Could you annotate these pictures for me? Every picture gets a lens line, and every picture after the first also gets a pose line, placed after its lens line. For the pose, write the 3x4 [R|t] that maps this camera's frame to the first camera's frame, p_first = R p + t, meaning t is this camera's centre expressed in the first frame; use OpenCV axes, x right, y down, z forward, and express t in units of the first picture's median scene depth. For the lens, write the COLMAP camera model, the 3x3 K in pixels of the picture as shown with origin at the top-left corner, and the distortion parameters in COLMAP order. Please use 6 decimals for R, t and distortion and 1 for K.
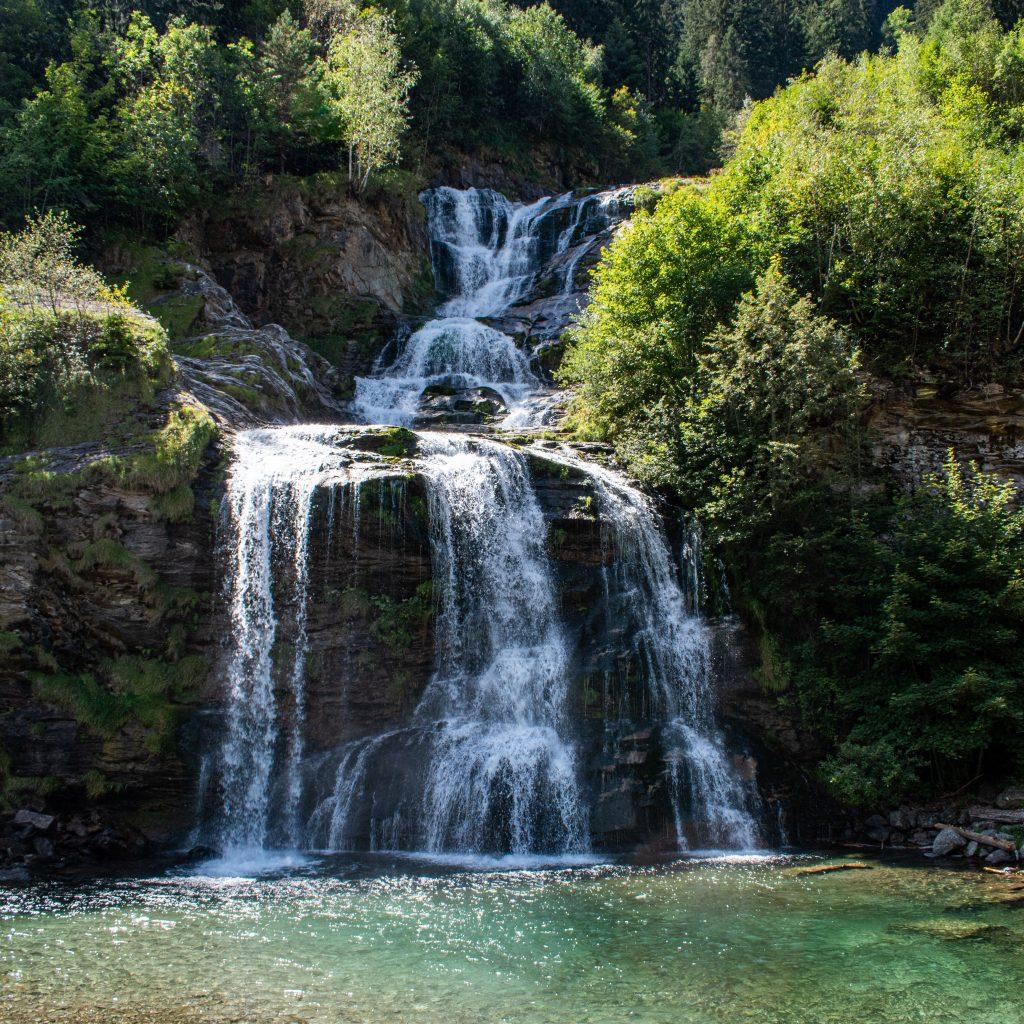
lens RADIAL K [[1413.0, 0, 512.1], [0, 1413.0, 513.0], [0, 0, 1]] dist [-0.091808, 0.000000]
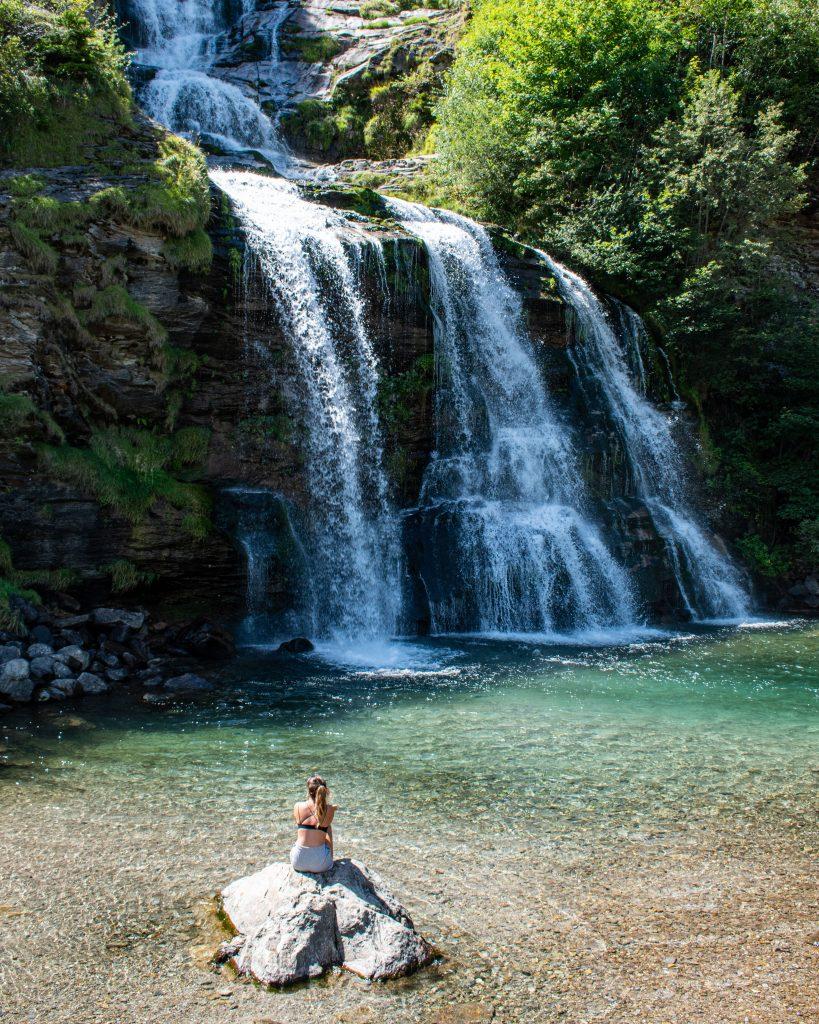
lens RADIAL K [[1370.5, 0, 409.5], [0, 1370.5, 512.2], [0, 0, 1]] dist [-0.080933, 0.000000]
pose [[0.886342, -0.003095, 0.463021, -0.511077], [-0.064232, 0.989488, 0.129571, 0.035604], [-0.458554, -0.144585, 0.876826, 0.188553]]
